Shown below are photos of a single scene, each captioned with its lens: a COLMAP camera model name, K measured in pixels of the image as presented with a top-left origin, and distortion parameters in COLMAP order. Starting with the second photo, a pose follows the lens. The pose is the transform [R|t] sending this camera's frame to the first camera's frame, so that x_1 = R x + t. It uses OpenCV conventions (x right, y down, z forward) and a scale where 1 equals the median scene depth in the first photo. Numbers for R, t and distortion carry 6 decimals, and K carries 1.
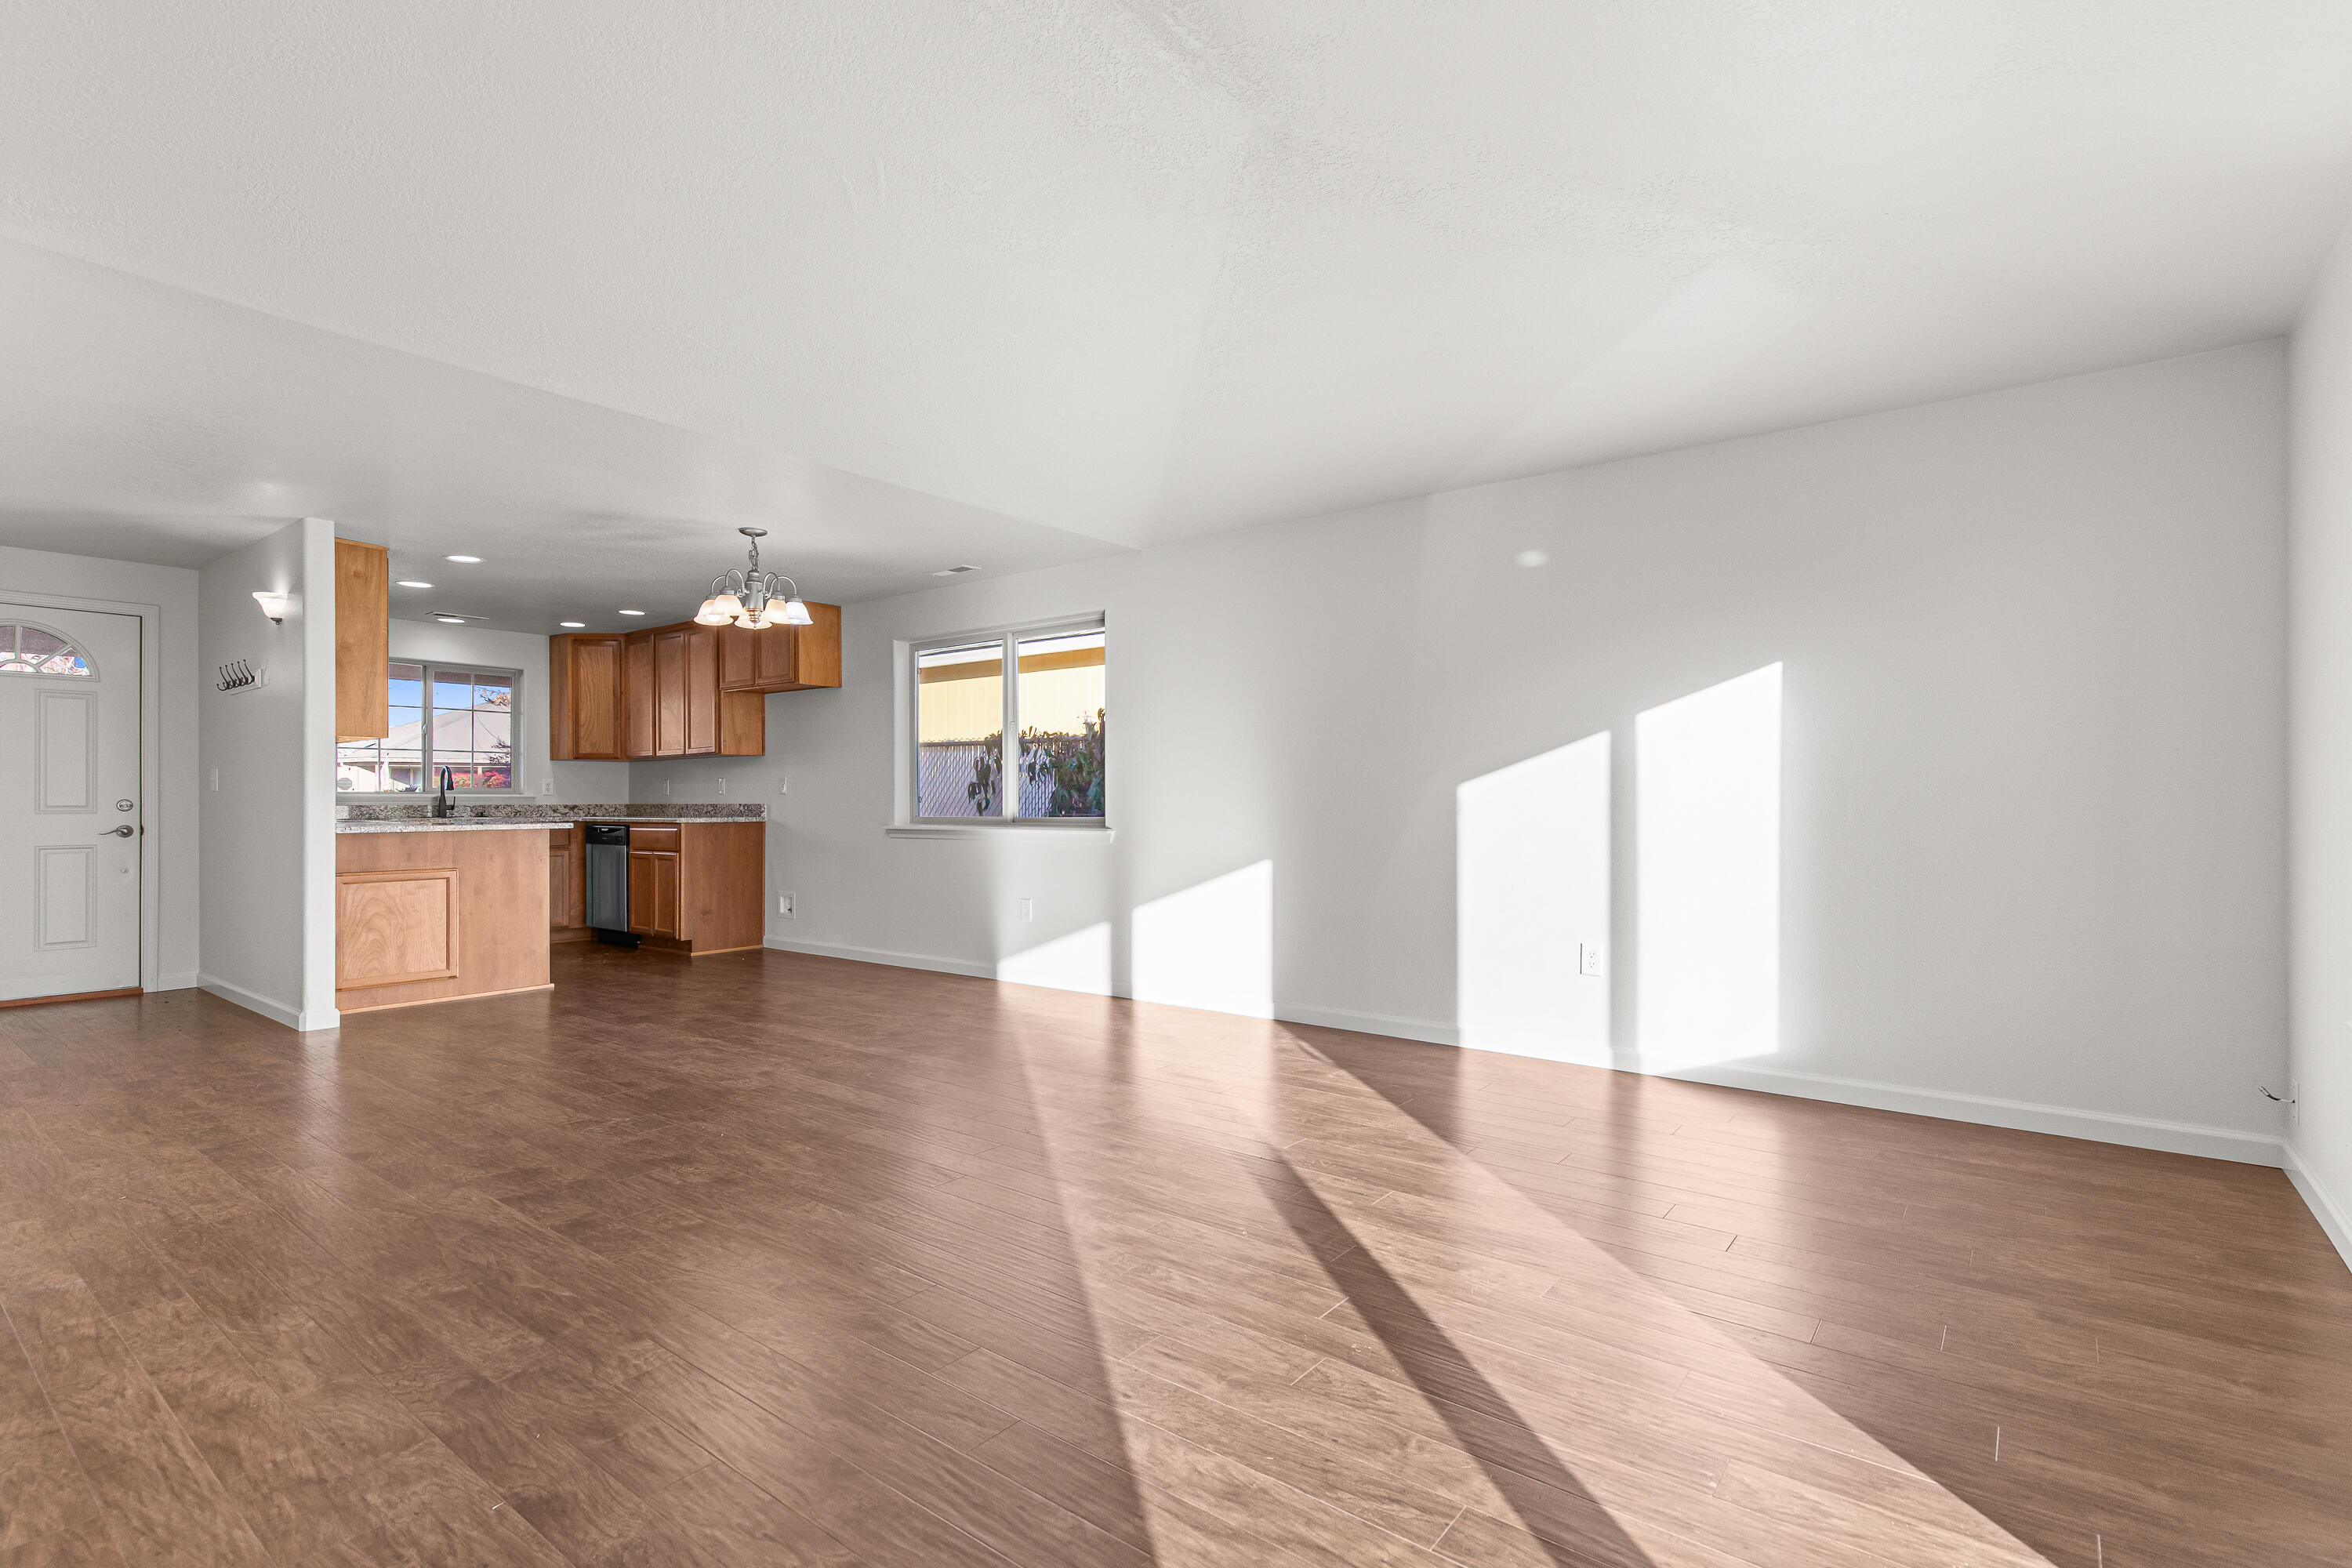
lens RADIAL K [[1099.7, 0, 1187.5], [0, 1099.7, 801.2], [0, 0, 1]] dist [0.001632, 0.000113]
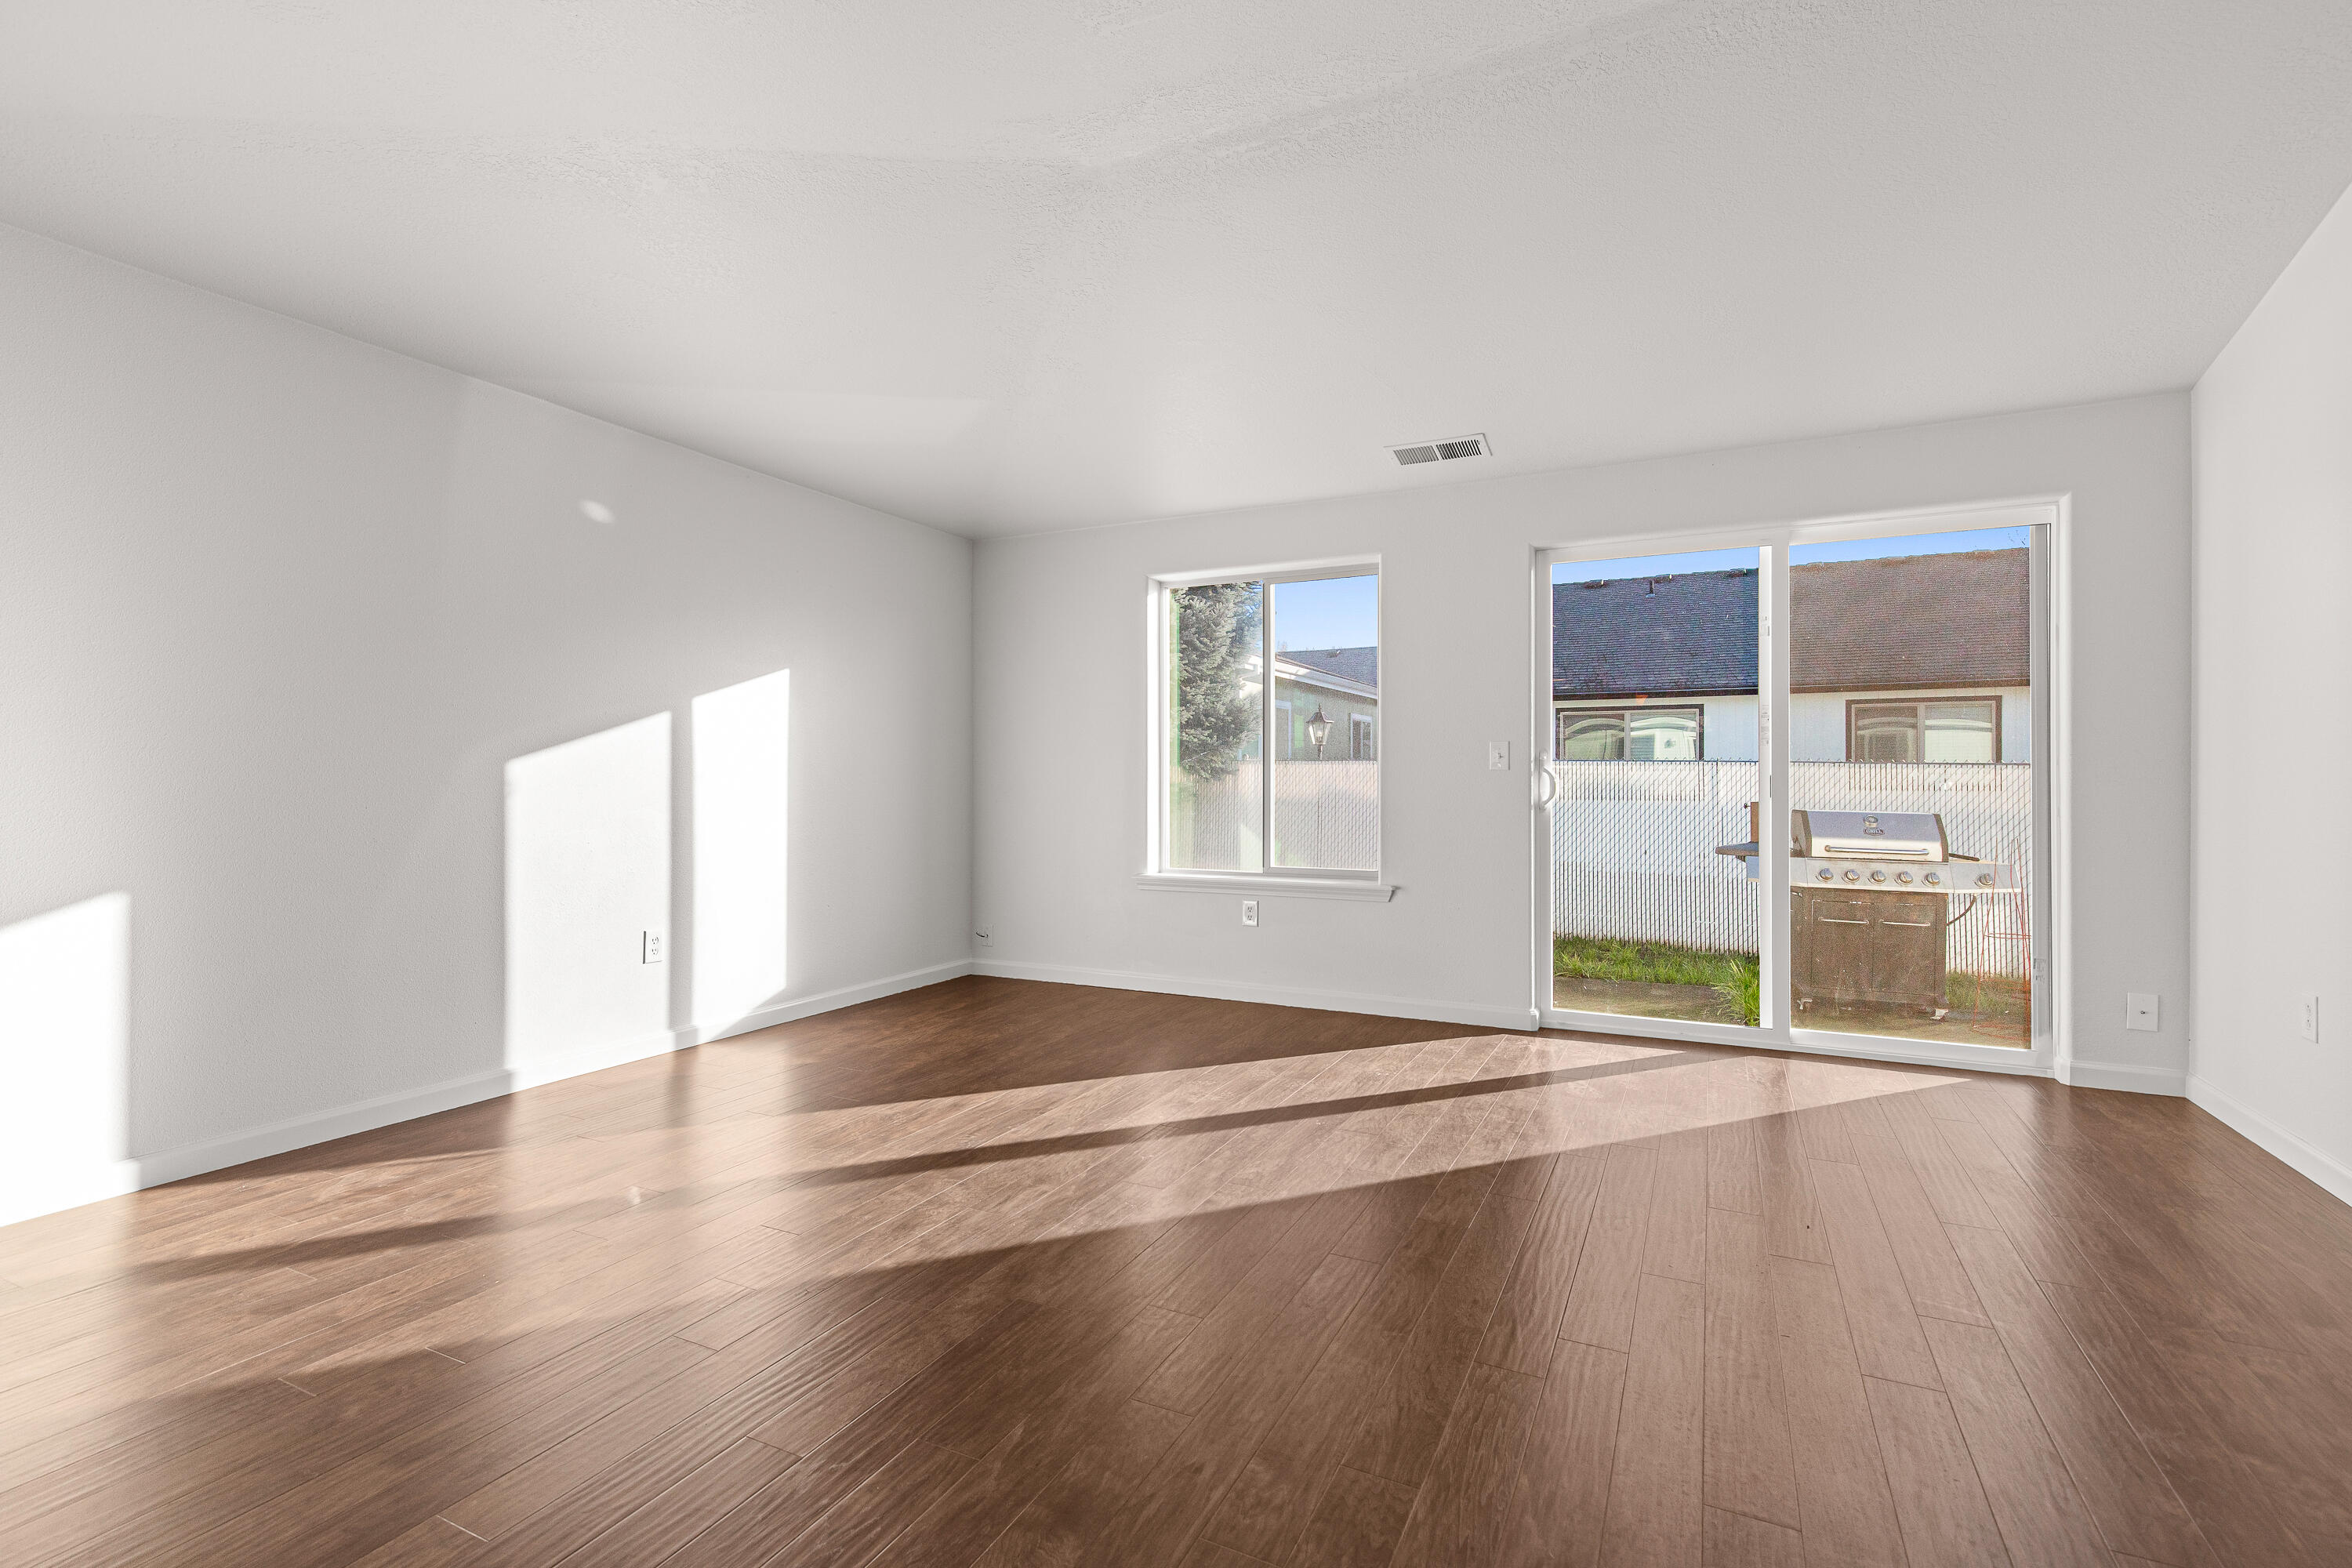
lens RADIAL K [[1066.1, 0, 1174.6], [0, 1066.1, 768.7], [0, 0, 1]] dist [0.000599, 0.000171]
pose [[-0.191981, 0.012810, 0.981315, -0.713831], [0.002261, 0.999918, -0.012611, 0.000446], [-0.981396, -0.000202, -0.191994, 0.806527]]
